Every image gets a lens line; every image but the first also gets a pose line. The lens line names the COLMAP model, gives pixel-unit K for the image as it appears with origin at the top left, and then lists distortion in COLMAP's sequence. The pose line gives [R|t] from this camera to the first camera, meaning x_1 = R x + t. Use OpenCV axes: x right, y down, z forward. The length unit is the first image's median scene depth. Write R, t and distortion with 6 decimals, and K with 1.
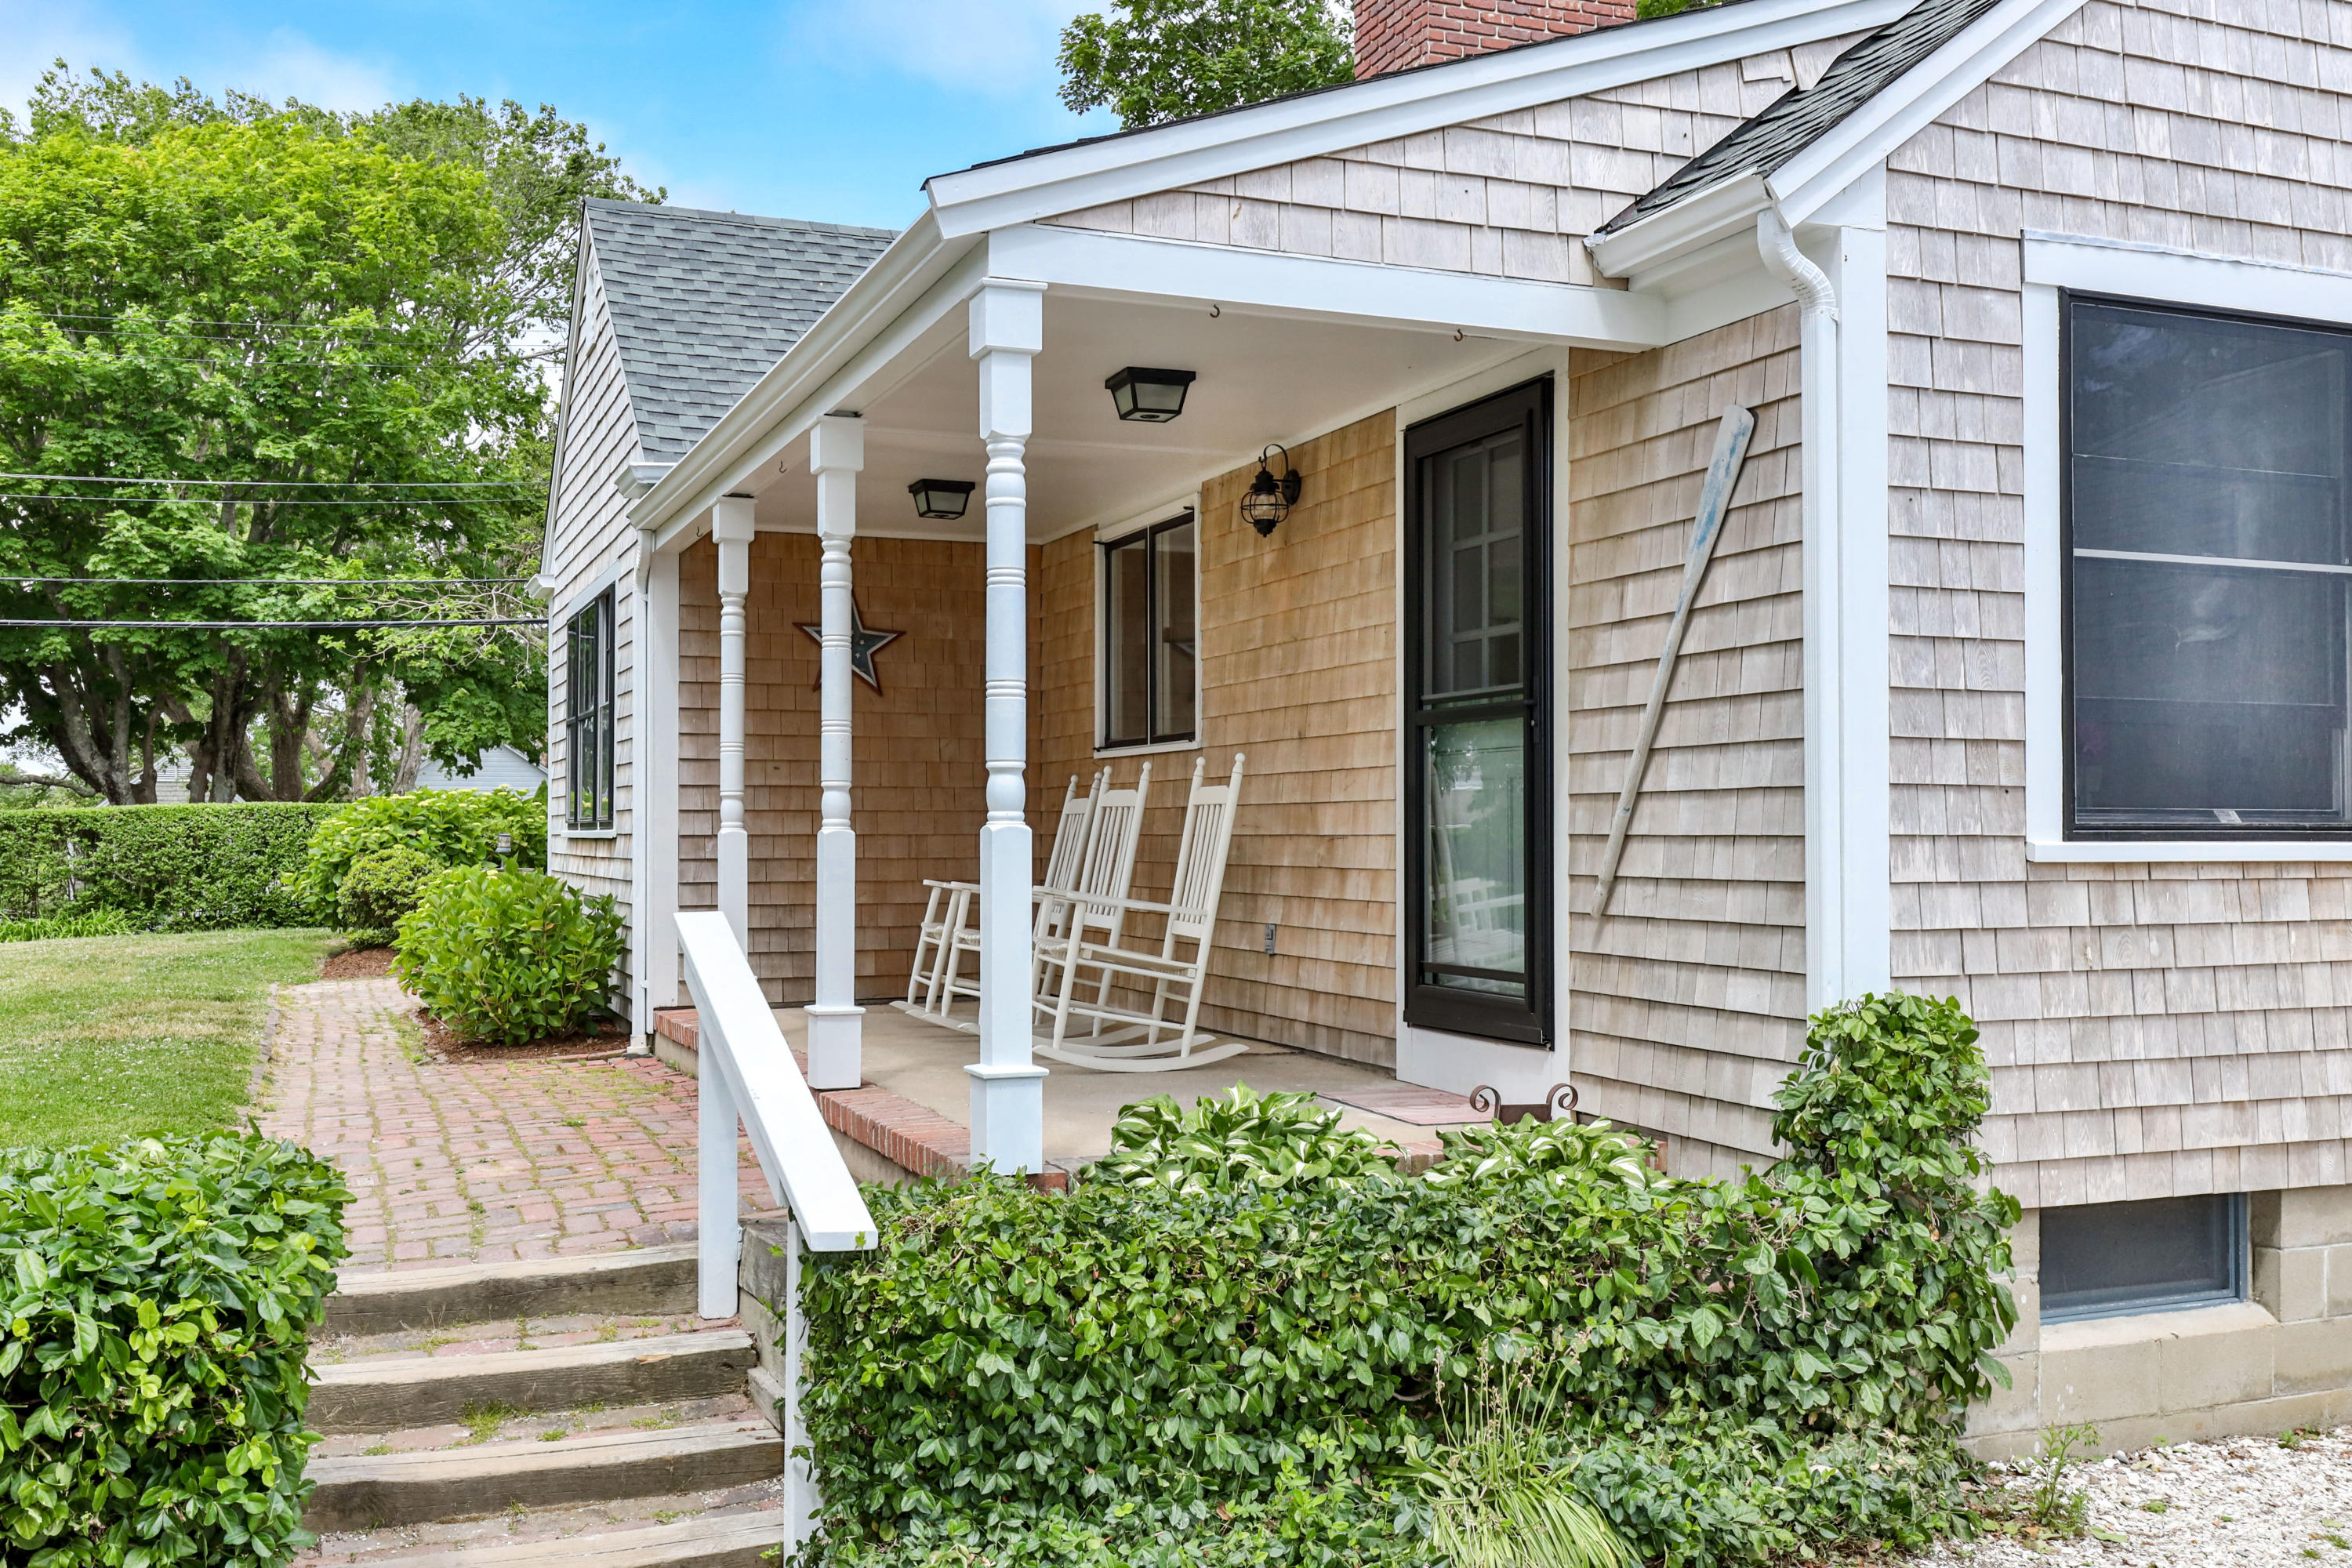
lens RADIAL K [[2216.0, 0, 1176.0], [0, 2216.0, 784.0], [0, 0, 1]] dist [-0.006314, -0.079234]
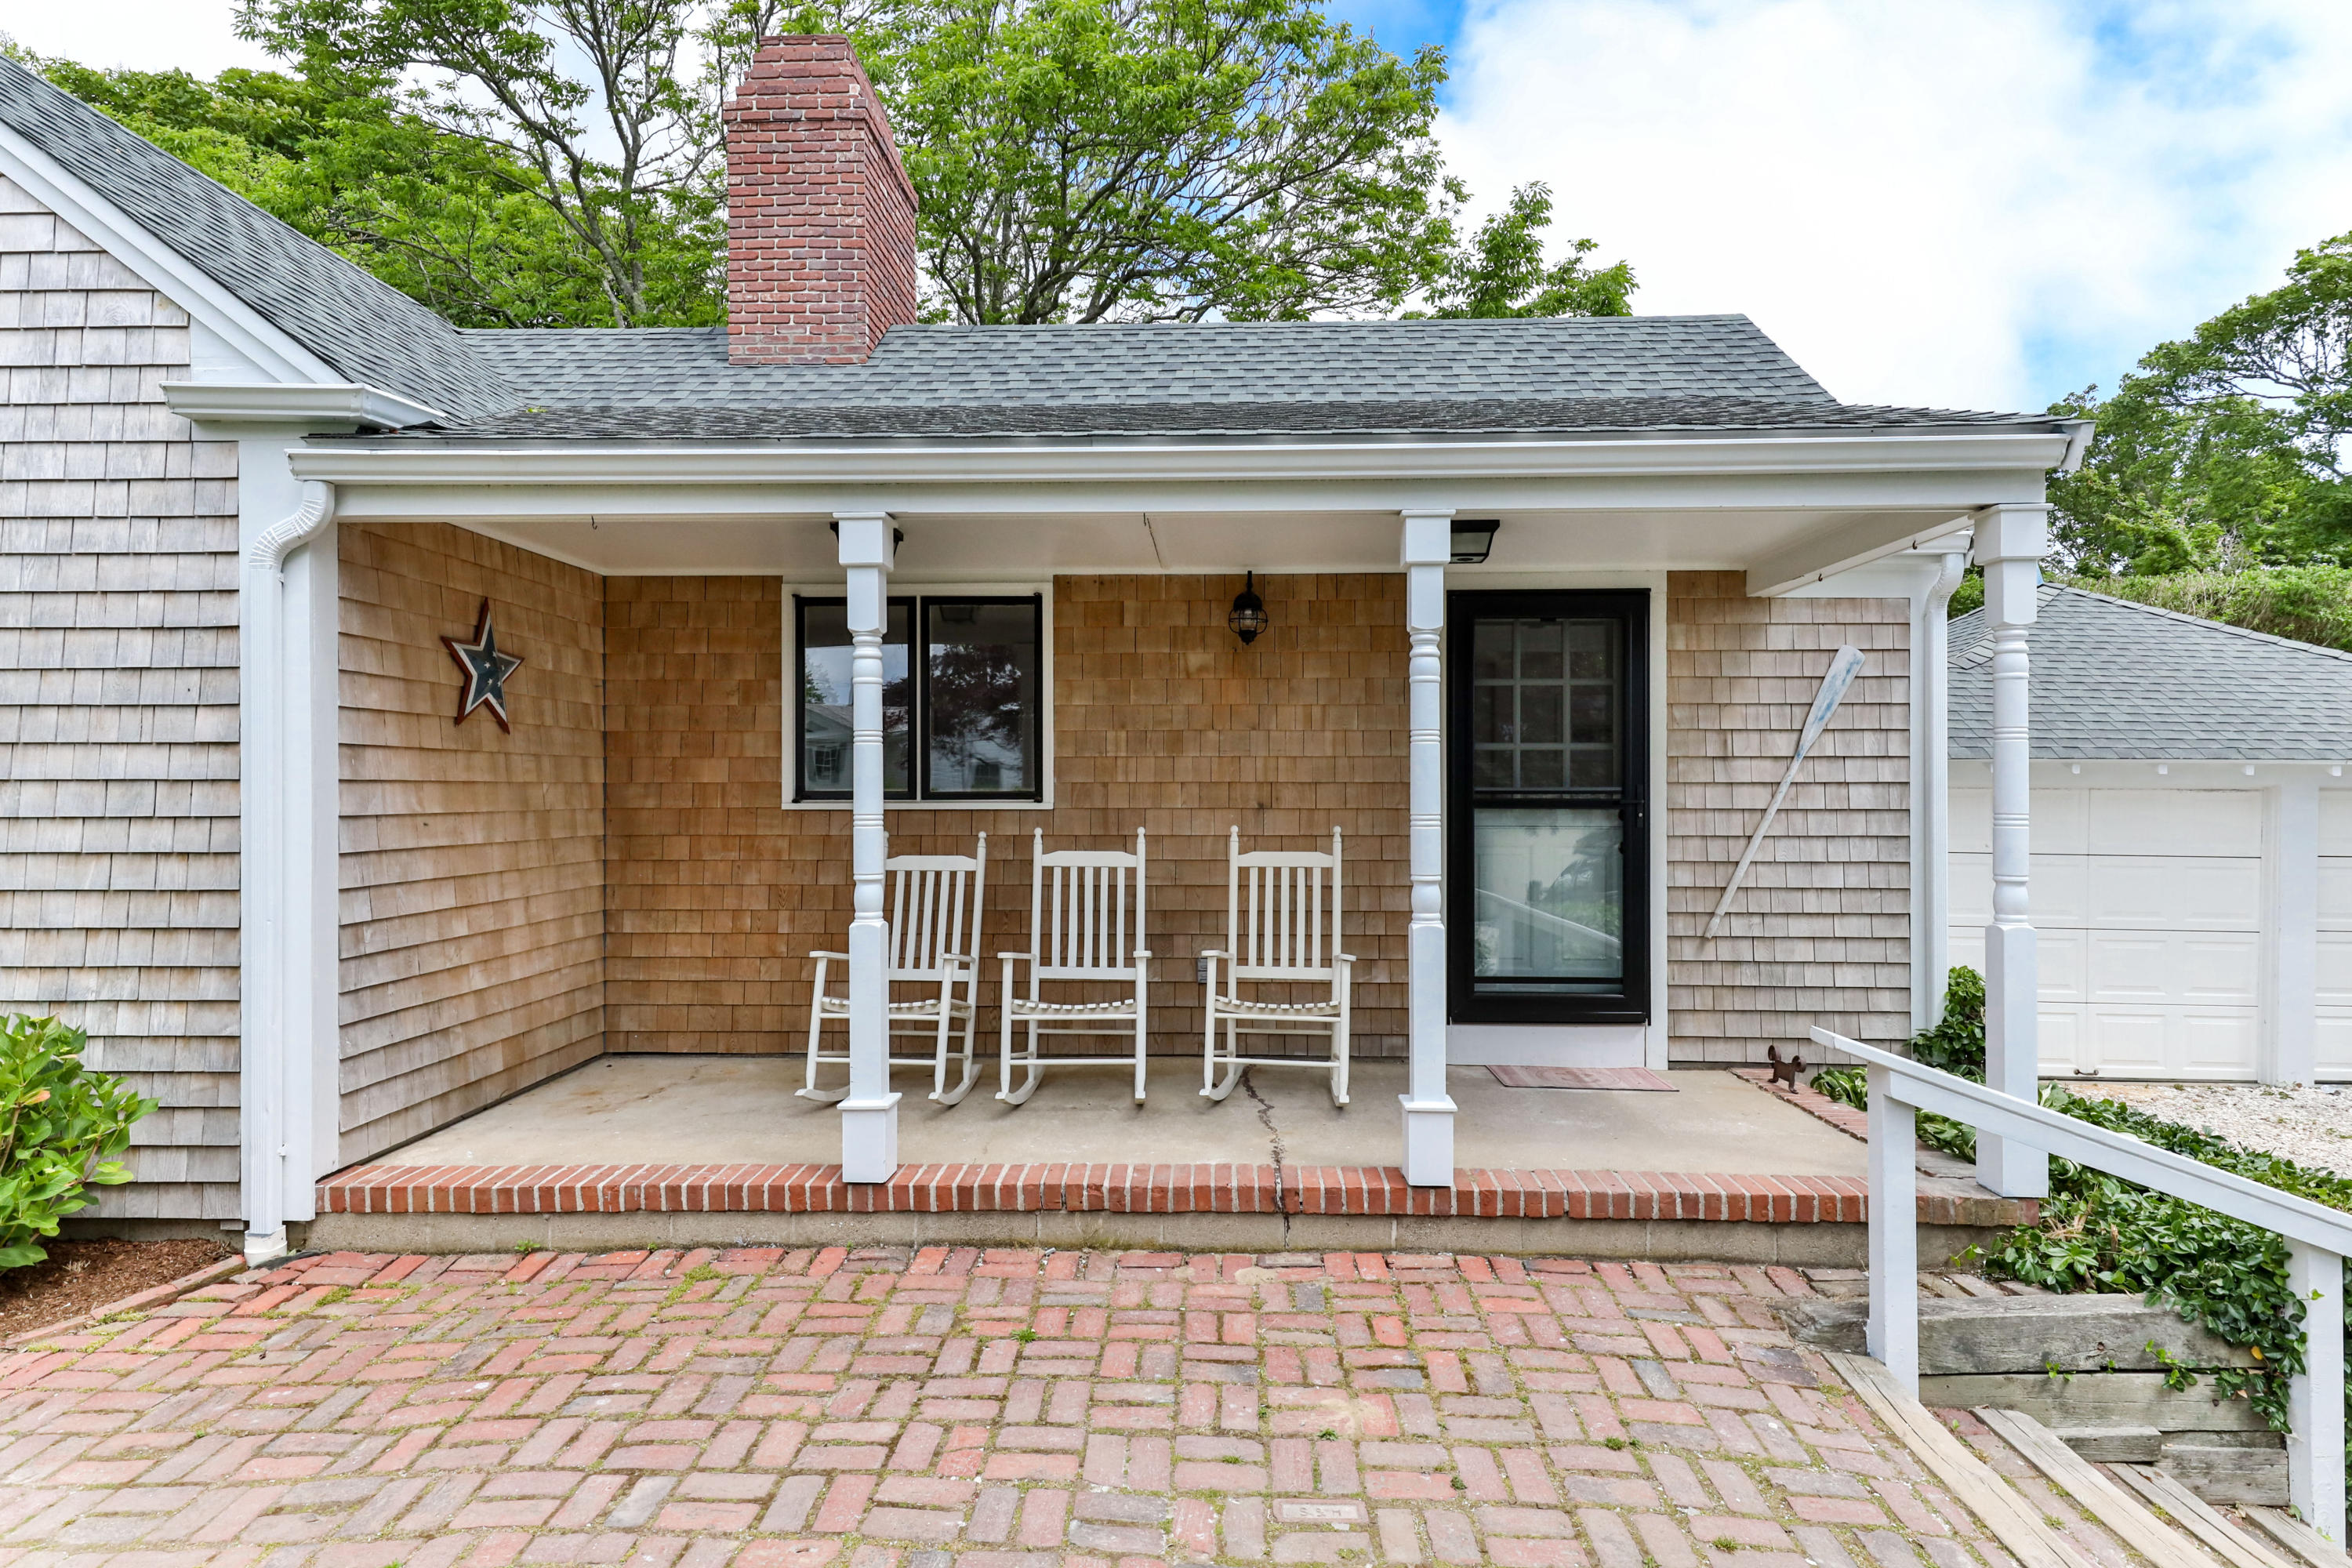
lens RADIAL K [[1308.6, 0, 1176.0], [0, 1308.6, 784.0], [0, 0, 1]] dist [0.000022, 0.000056]
pose [[0.396416, 0.001550, 0.918070, -1.066806], [-0.021094, 0.999750, 0.007420, -0.064904], [-0.917829, -0.022307, 0.396350, 1.245547]]
